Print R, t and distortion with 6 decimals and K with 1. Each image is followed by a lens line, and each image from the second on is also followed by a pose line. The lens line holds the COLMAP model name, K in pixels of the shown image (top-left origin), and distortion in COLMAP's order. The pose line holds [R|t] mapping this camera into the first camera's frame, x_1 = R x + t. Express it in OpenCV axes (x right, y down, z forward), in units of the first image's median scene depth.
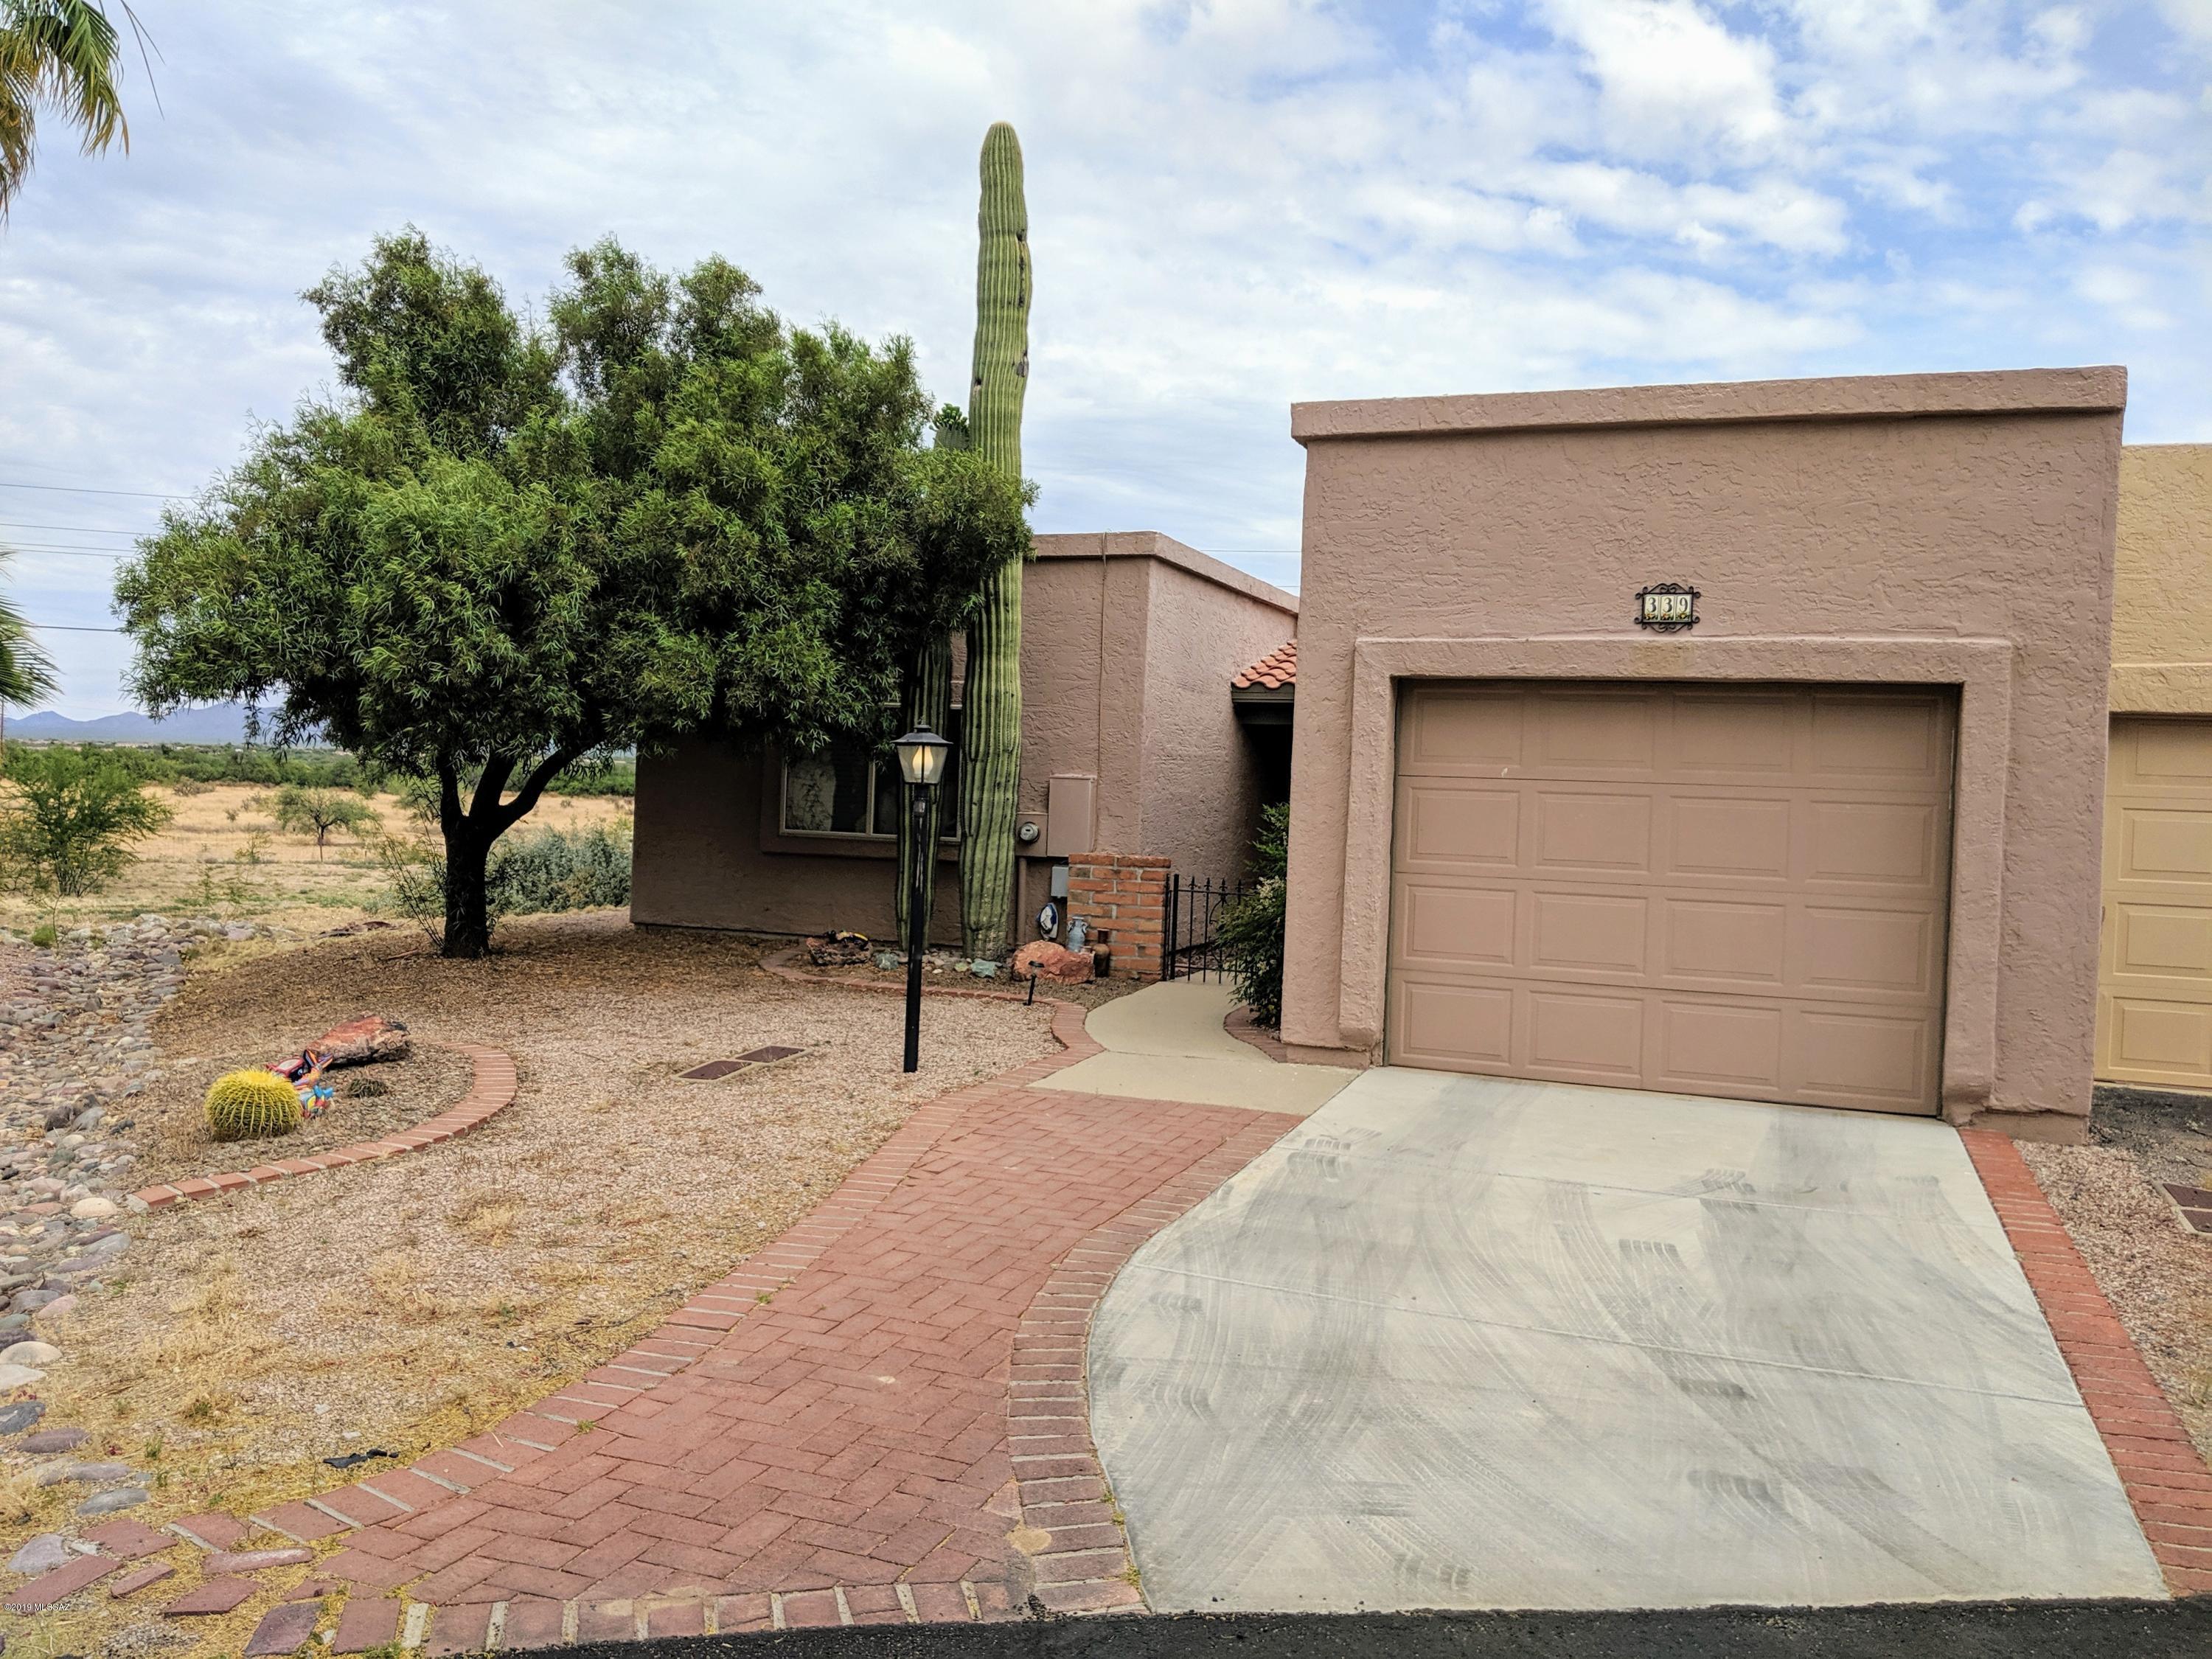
lens RADIAL K [[1769.9, 0, 1101.5], [0, 1769.9, 806.7], [0, 0, 1]] dist [0.079925, -0.139344]
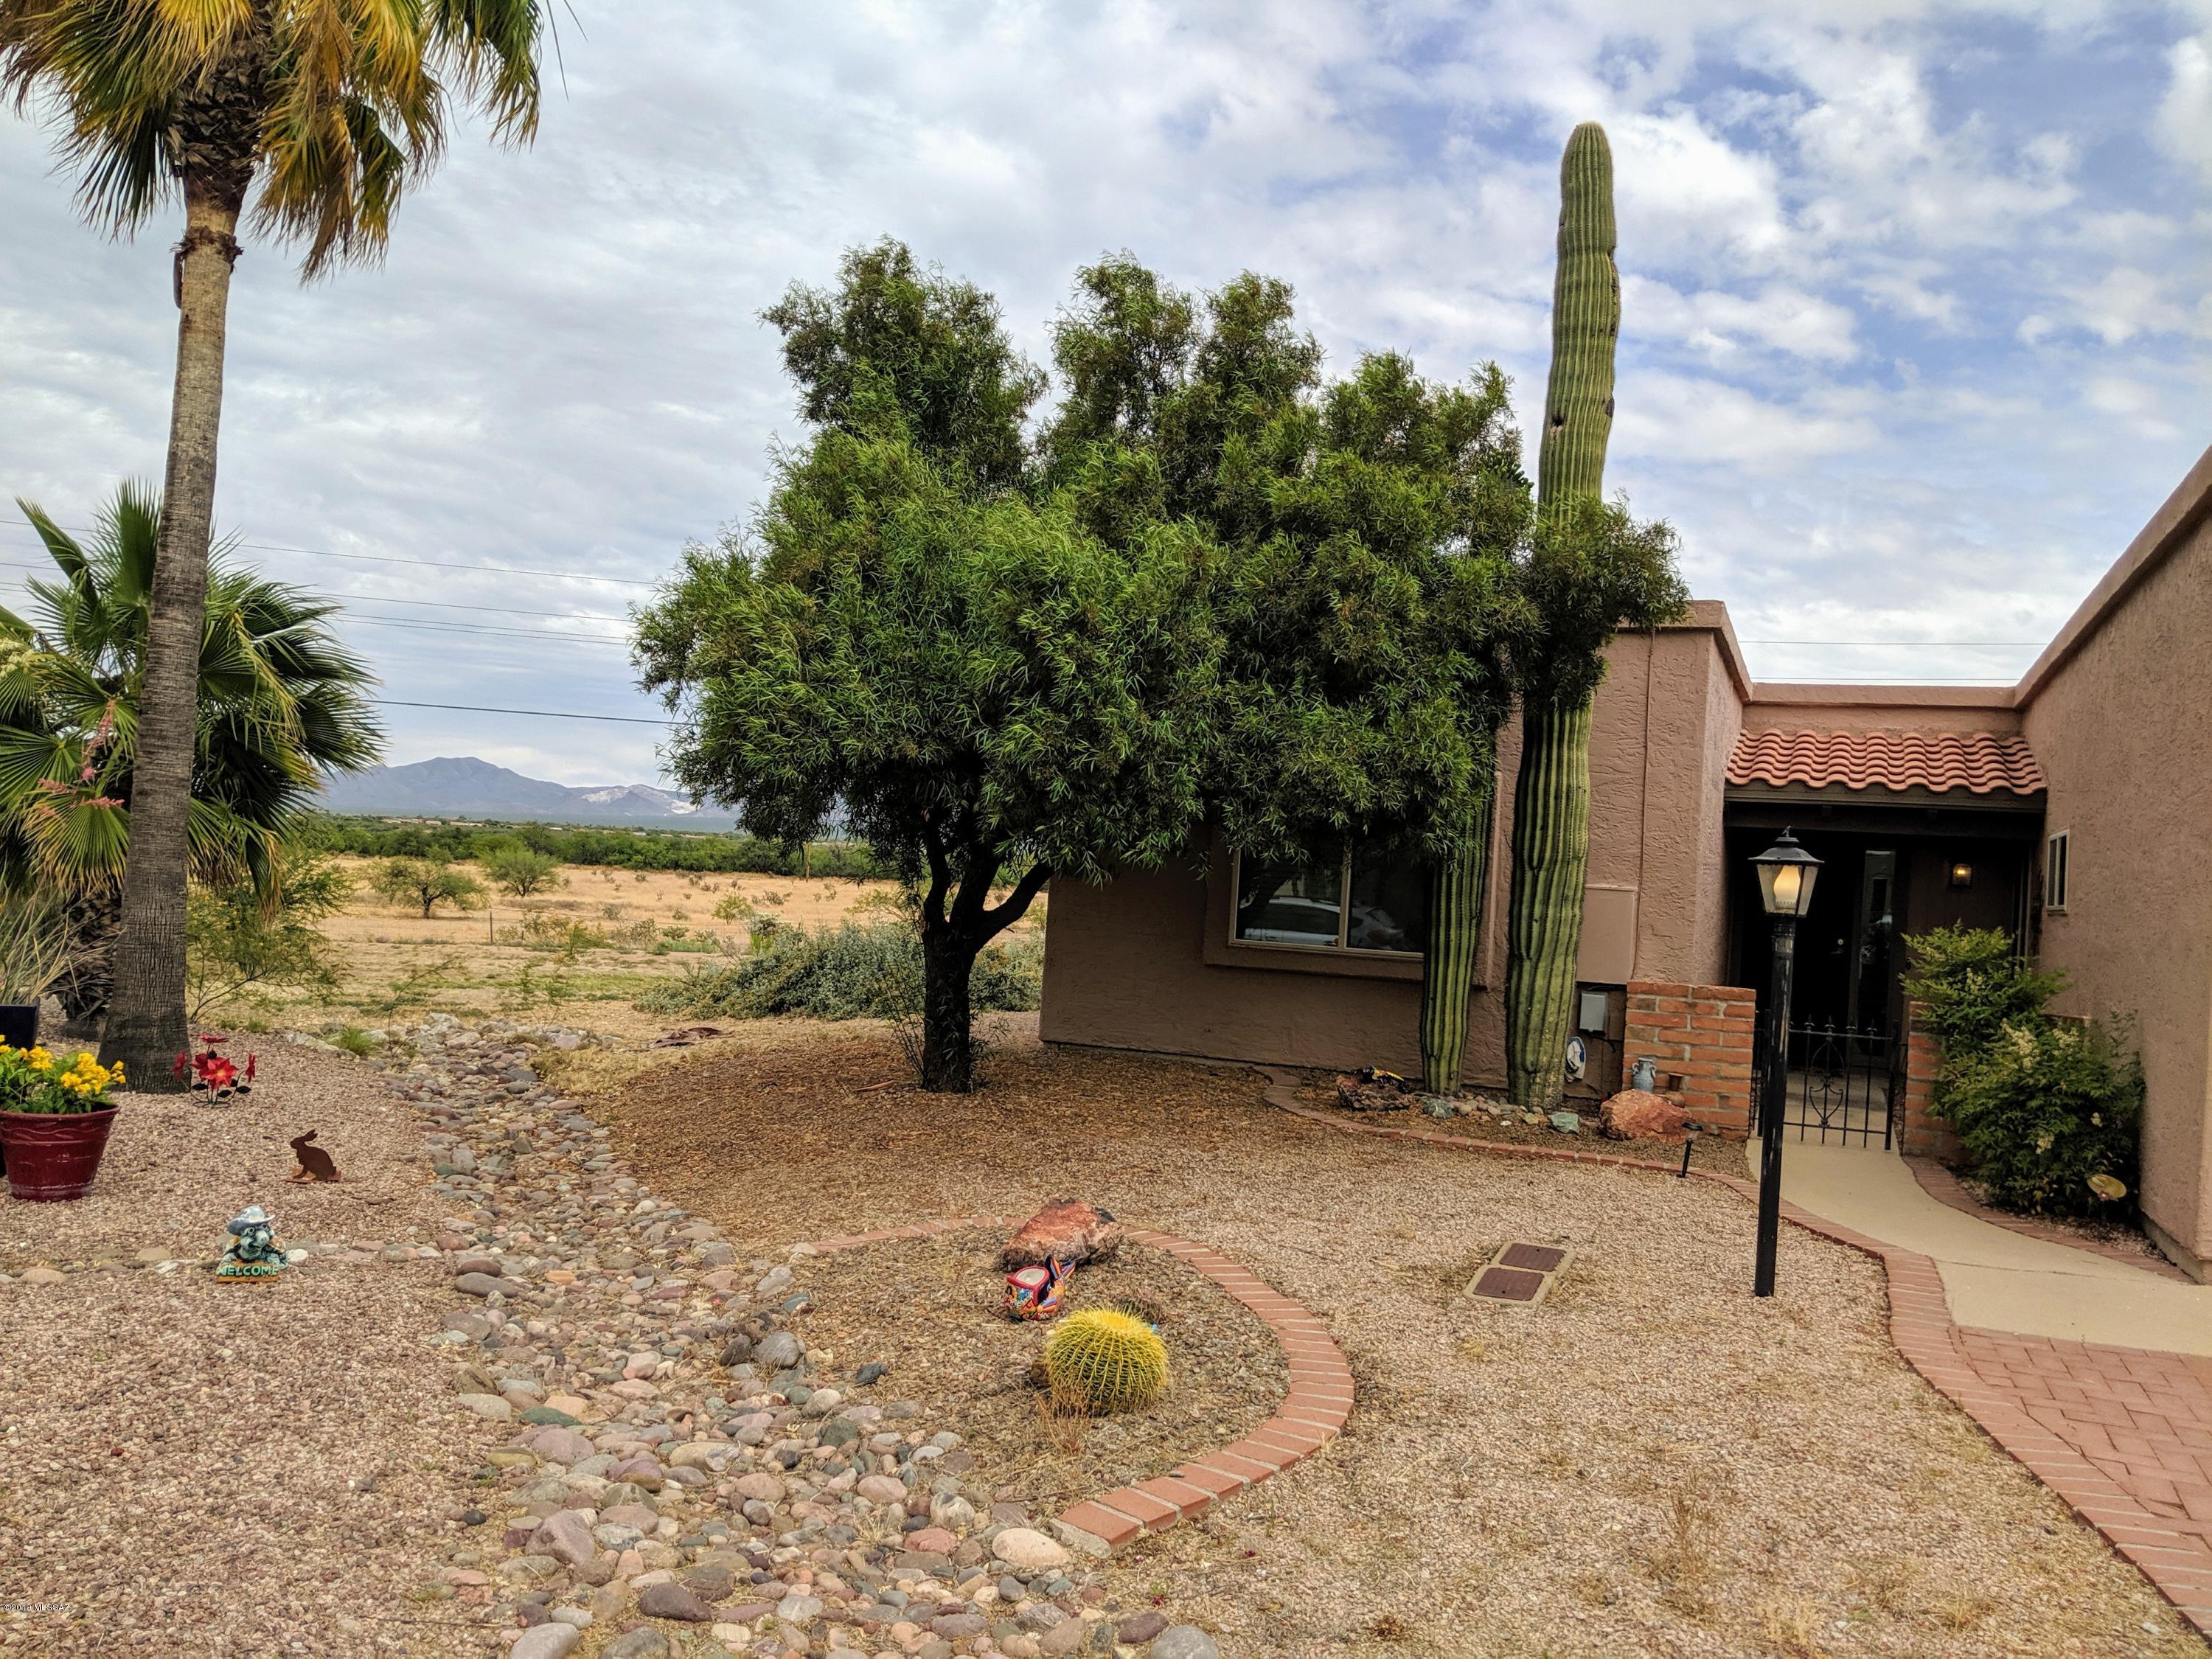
lens RADIAL K [[1769.9, 0, 1101.5], [0, 1769.9, 806.7], [0, 0, 1]] dist [0.079925, -0.139344]
pose [[0.999560, 0.021058, -0.020913, -0.260468], [-0.022015, 0.998668, -0.046670, -0.011405], [0.019903, 0.047109, 0.998691, 0.155710]]
